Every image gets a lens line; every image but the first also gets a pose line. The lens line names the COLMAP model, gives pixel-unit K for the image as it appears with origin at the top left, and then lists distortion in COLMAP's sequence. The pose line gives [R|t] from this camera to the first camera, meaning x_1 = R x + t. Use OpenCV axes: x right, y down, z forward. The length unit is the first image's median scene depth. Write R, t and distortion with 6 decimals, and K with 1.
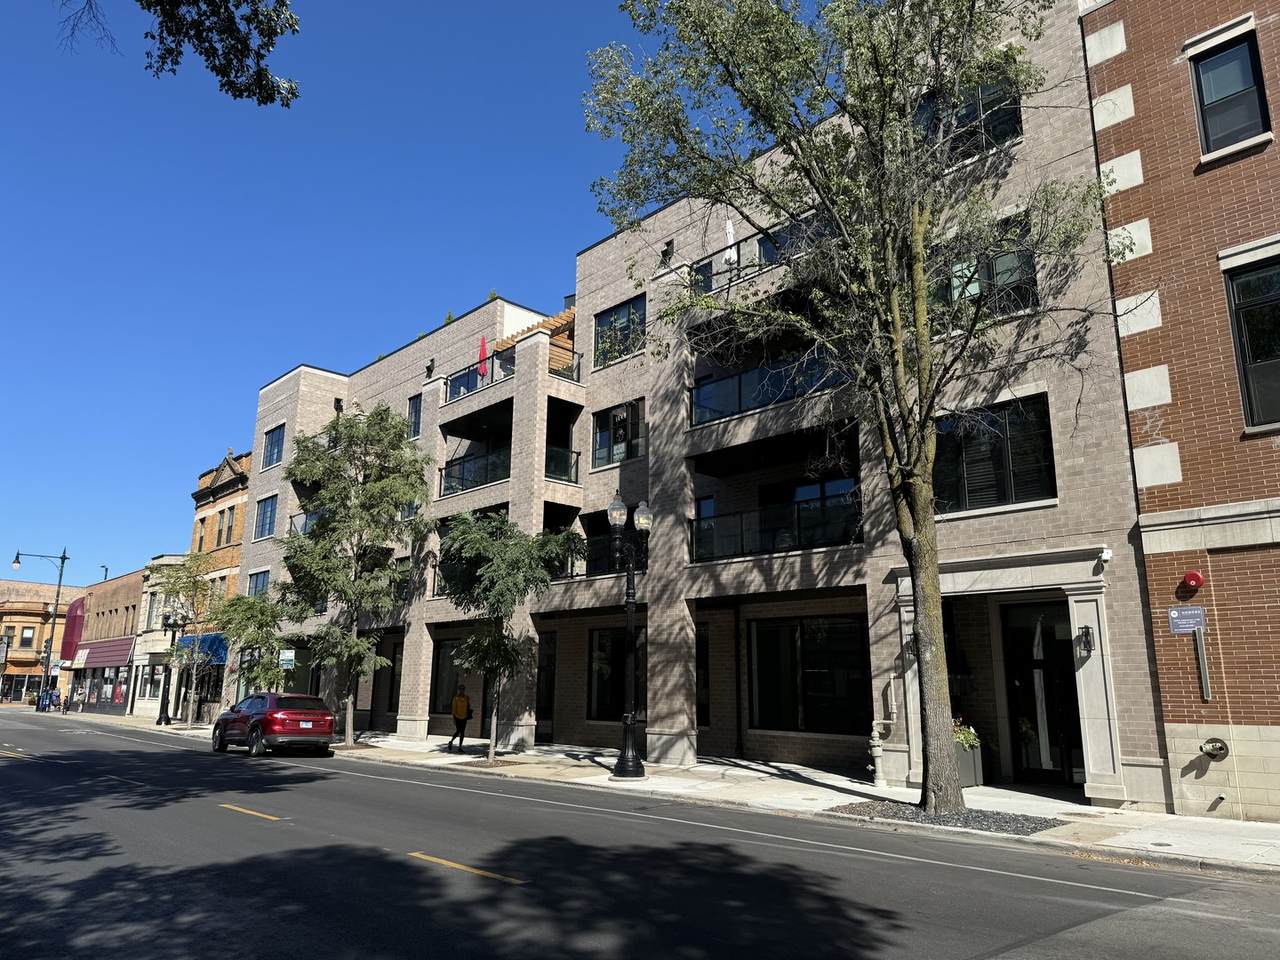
lens RADIAL K [[890.5, 0, 640.0], [0, 890.5, 480.0], [0, 0, 1]] dist [0.084799, -0.094249]
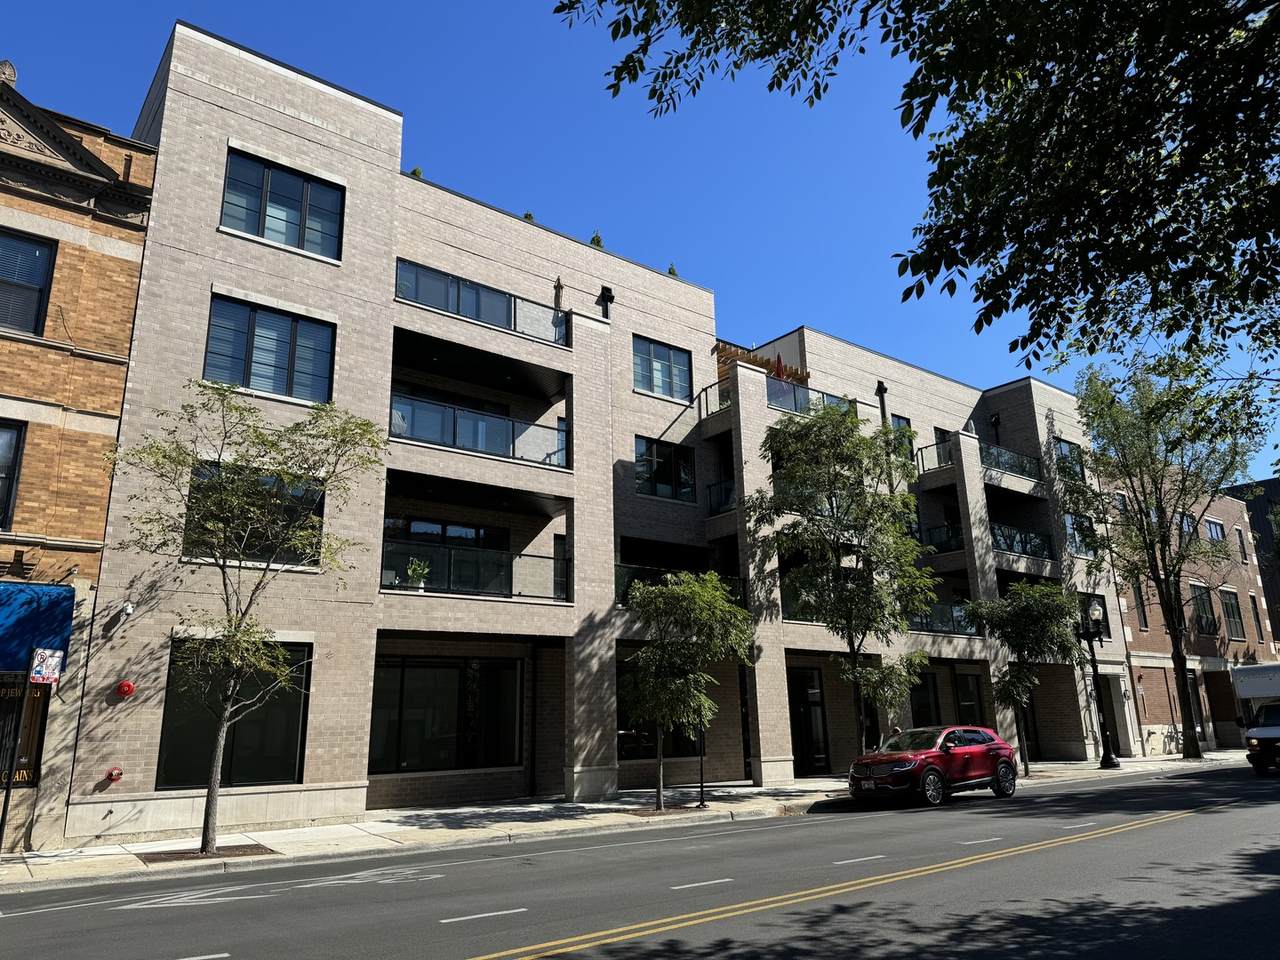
lens RADIAL K [[890.5, 0, 640.0], [0, 890.5, 480.0], [0, 0, 1]] dist [0.084799, -0.094249]
pose [[0.072421, 0.235233, 0.969237, -1.159243], [-0.215847, 0.952455, -0.215032, 0.223768], [-0.973738, -0.193634, 0.119752, 1.085260]]
